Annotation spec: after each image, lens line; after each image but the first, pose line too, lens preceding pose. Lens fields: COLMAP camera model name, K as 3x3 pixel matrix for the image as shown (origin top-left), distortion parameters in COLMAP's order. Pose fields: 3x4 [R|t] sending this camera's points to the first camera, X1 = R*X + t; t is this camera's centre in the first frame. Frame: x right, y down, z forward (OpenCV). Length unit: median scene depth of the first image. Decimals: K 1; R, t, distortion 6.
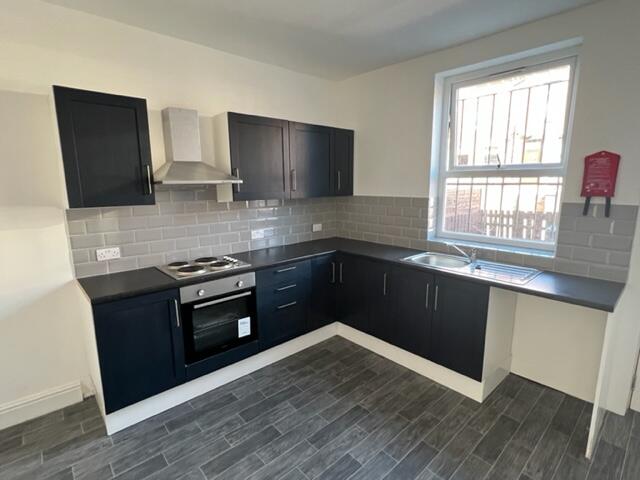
lens RADIAL K [[326.8, 0, 319.2], [0, 326.8, 240.8], [0, 0, 1]] dist [-0.000151, -0.000222]
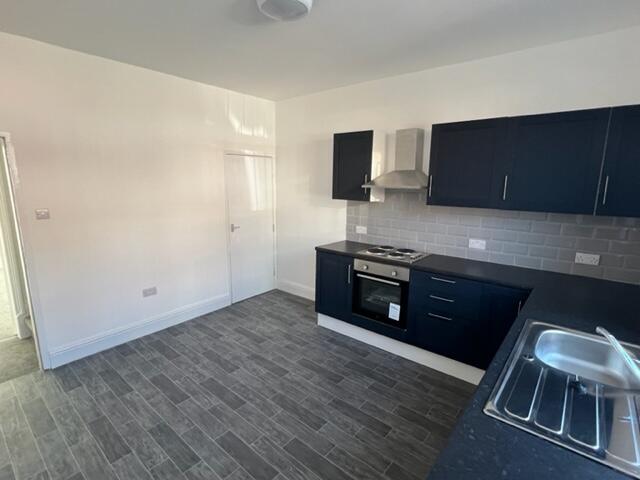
lens RADIAL K [[326.8, 0, 319.2], [0, 326.8, 240.8], [0, 0, 1]] dist [-0.000151, -0.000222]
pose [[0.136869, 0.194252, -0.971356, 0.865451], [-0.185827, 0.968211, 0.167439, -0.133869], [0.973003, 0.157587, 0.168615, 0.529775]]
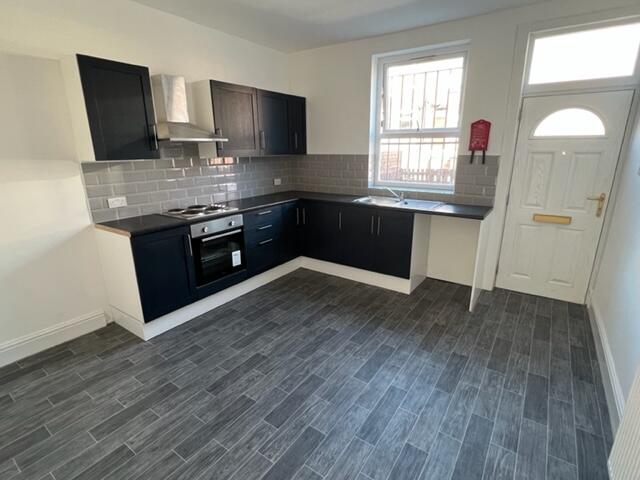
lens RADIAL K [[326.8, 0, 319.2], [0, 326.8, 240.8], [0, 0, 1]] dist [-0.000151, -0.000222]
pose [[0.974094, -0.062079, 0.217455, -0.198864], [0.040057, 0.993744, 0.104255, 0.082656], [-0.222566, -0.092844, 0.970487, -0.307702]]
